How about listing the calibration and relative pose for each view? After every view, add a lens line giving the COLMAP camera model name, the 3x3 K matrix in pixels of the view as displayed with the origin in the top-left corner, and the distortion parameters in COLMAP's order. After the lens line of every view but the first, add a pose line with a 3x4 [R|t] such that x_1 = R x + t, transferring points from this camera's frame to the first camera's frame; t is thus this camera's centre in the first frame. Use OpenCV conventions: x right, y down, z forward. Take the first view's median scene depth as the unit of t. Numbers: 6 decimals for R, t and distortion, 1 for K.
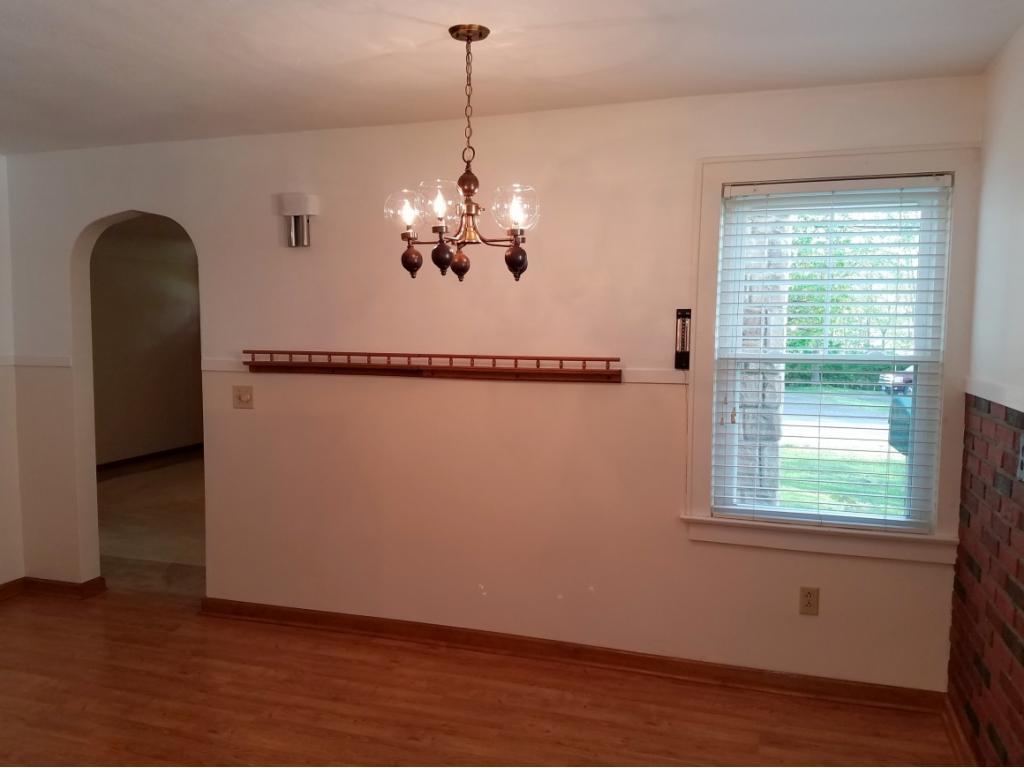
lens RADIAL K [[858.8, 0, 510.9], [0, 858.8, 403.2], [0, 0, 1]] dist [0.096183, -0.000570]
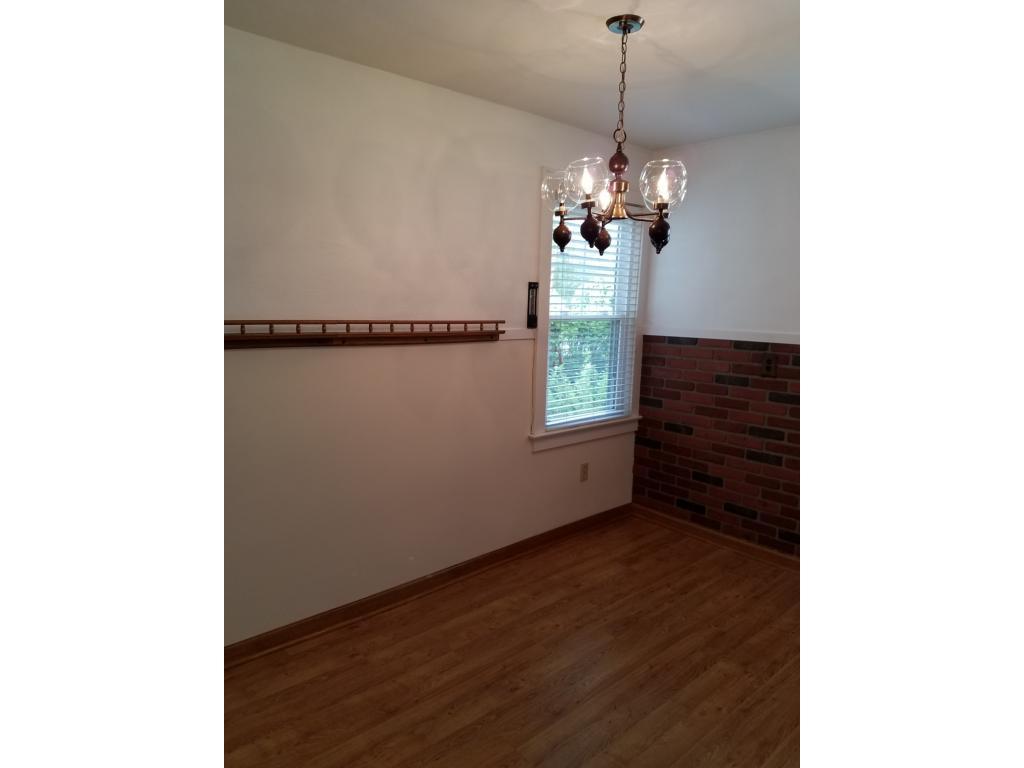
lens RADIAL K [[602.9, 0, 512.0], [0, 602.9, 384.0], [0, 0, 1]] dist [0.122664, -0.001062]
pose [[0.499691, -0.112674, 0.858844, -0.628152], [0.064476, 0.993591, 0.092838, -0.041669], [-0.863801, 0.008984, 0.503753, 0.556146]]
